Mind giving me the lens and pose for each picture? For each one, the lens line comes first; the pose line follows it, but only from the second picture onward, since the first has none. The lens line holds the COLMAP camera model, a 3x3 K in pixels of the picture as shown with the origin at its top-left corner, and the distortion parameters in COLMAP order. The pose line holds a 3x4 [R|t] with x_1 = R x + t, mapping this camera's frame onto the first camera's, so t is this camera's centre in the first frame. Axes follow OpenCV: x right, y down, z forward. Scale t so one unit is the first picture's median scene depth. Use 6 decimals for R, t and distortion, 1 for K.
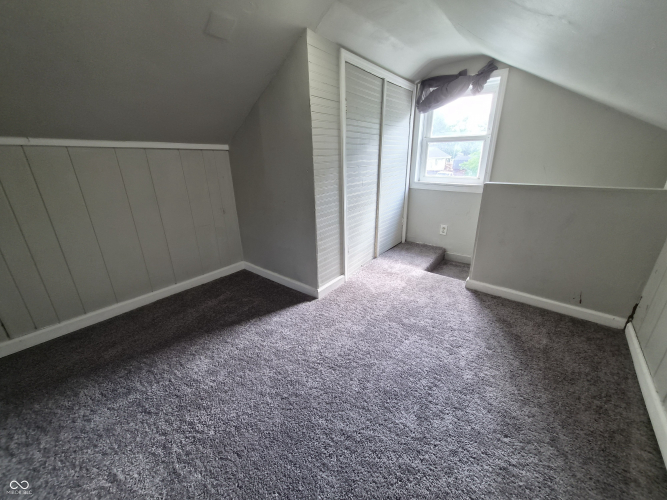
lens RADIAL K [[262.1, 0, 335.6], [0, 262.1, 250.0], [0, 0, 1]] dist [0.000598, -0.000907]
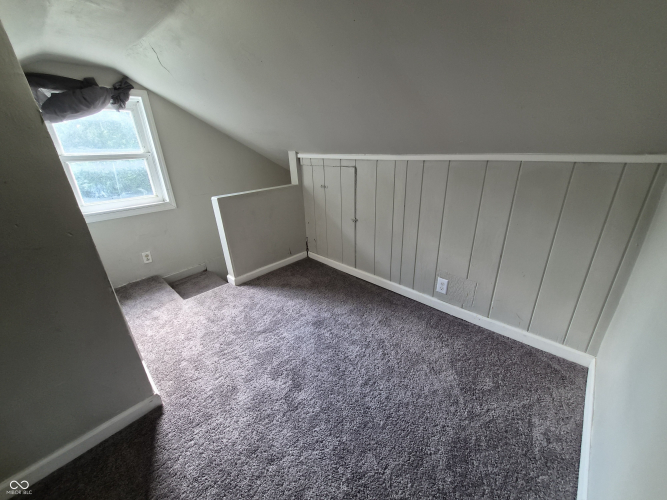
lens RADIAL K [[262.1, 0, 334.2], [0, 262.1, 249.5], [0, 0, 1]] dist [0.000598, -0.000907]
pose [[0.080843, -0.360927, 0.929083, -0.498397], [0.367929, 0.877108, 0.308721, -0.200619], [-0.926333, 0.316879, 0.203704, 0.317285]]
